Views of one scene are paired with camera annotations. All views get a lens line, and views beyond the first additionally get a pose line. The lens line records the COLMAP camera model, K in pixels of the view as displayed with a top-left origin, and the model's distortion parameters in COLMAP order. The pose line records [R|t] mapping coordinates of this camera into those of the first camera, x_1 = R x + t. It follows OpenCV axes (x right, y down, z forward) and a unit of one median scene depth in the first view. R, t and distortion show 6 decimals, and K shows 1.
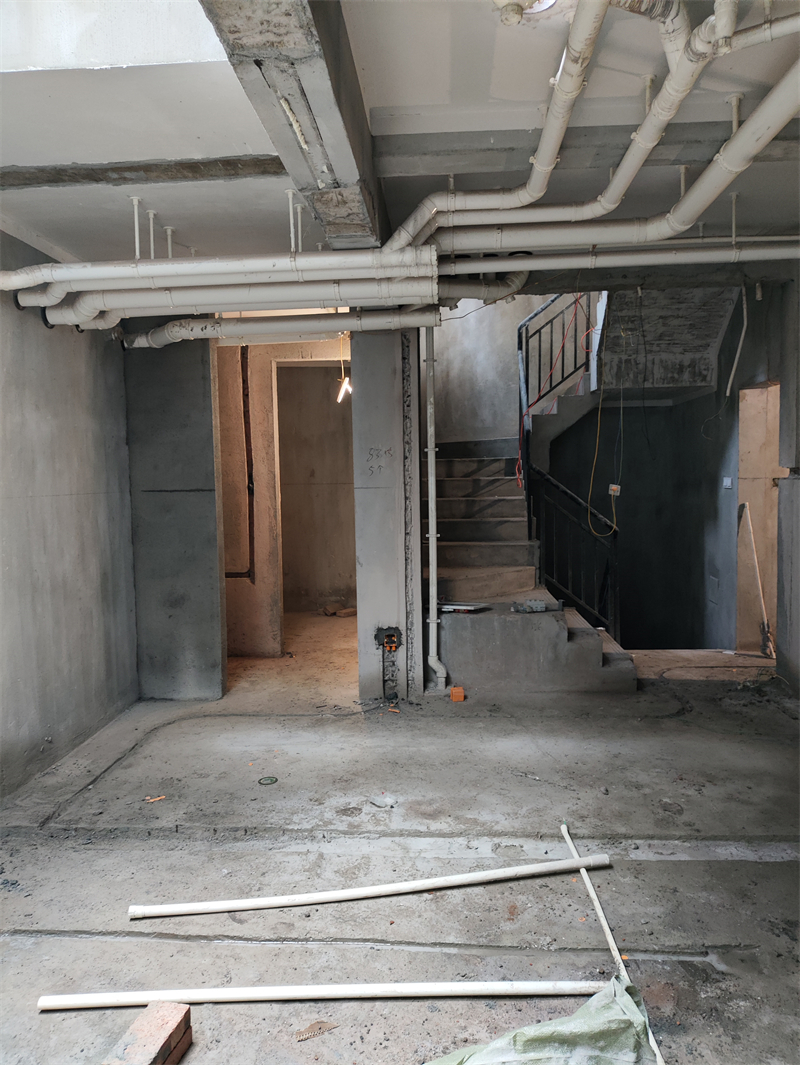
lens RADIAL K [[784.7, 0, 405.2], [0, 784.7, 530.2], [0, 0, 1]] dist [0.045190, -0.001956]
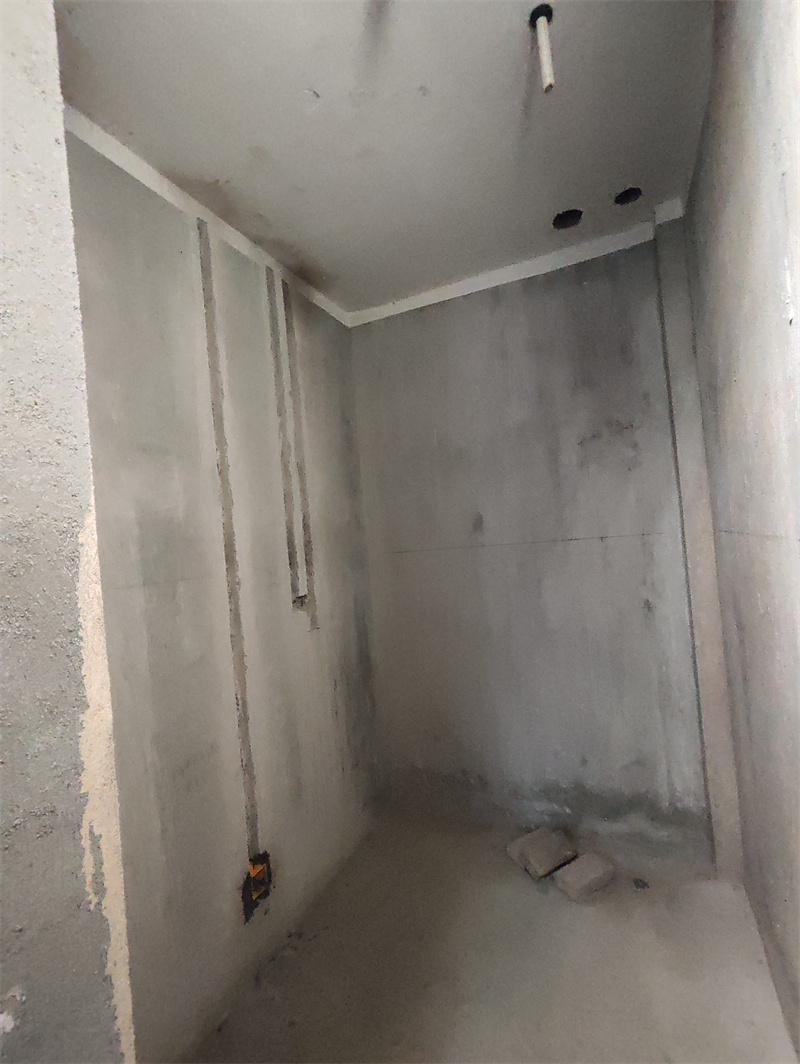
lens RADIAL K [[480.8, 0, 384.8], [0, 480.8, 533.0], [0, 0, 1]] dist [0.000432, 0.000976]
pose [[0.917431, -0.066200, -0.392349, -0.093952], [0.038971, 0.996271, -0.076974, -0.075783], [0.395982, 0.055328, 0.916590, 1.157425]]
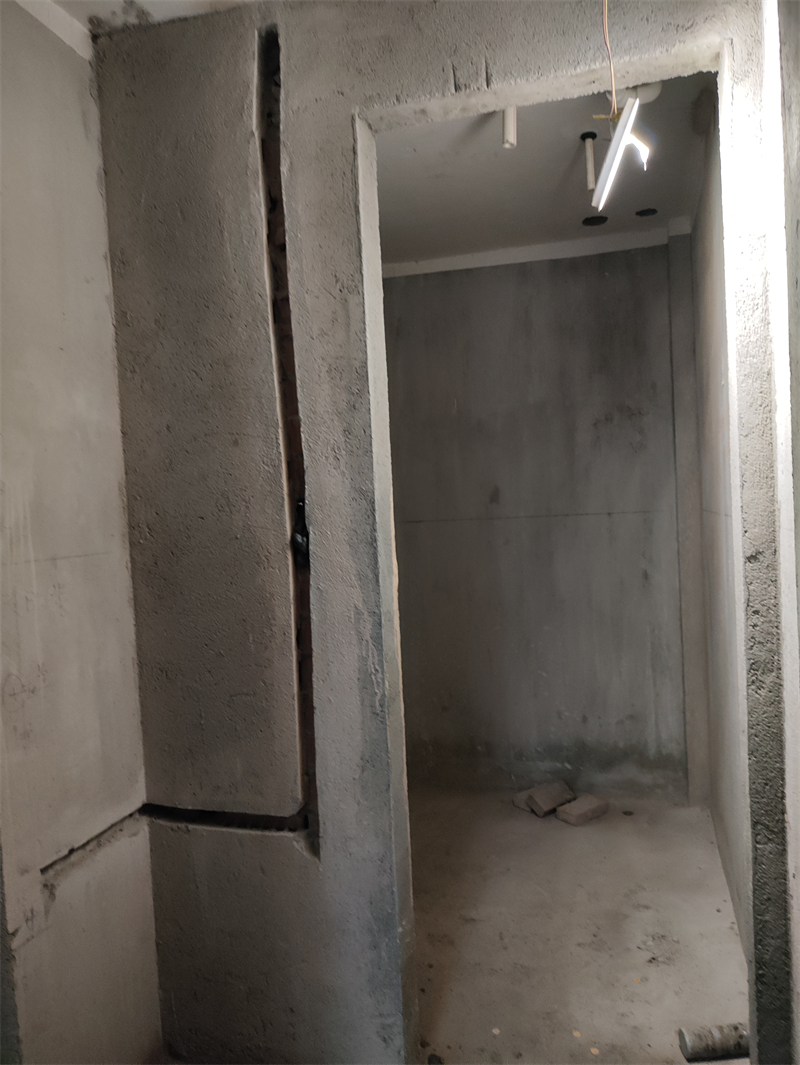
lens RADIAL K [[784.7, 0, 405.2], [0, 784.7, 530.2], [0, 0, 1]] dist [0.045190, -0.001956]
pose [[0.973411, -0.022600, -0.227947, -0.103434], [0.015638, 0.999356, -0.032300, -0.060050], [0.228530, 0.027877, 0.973138, 0.857075]]
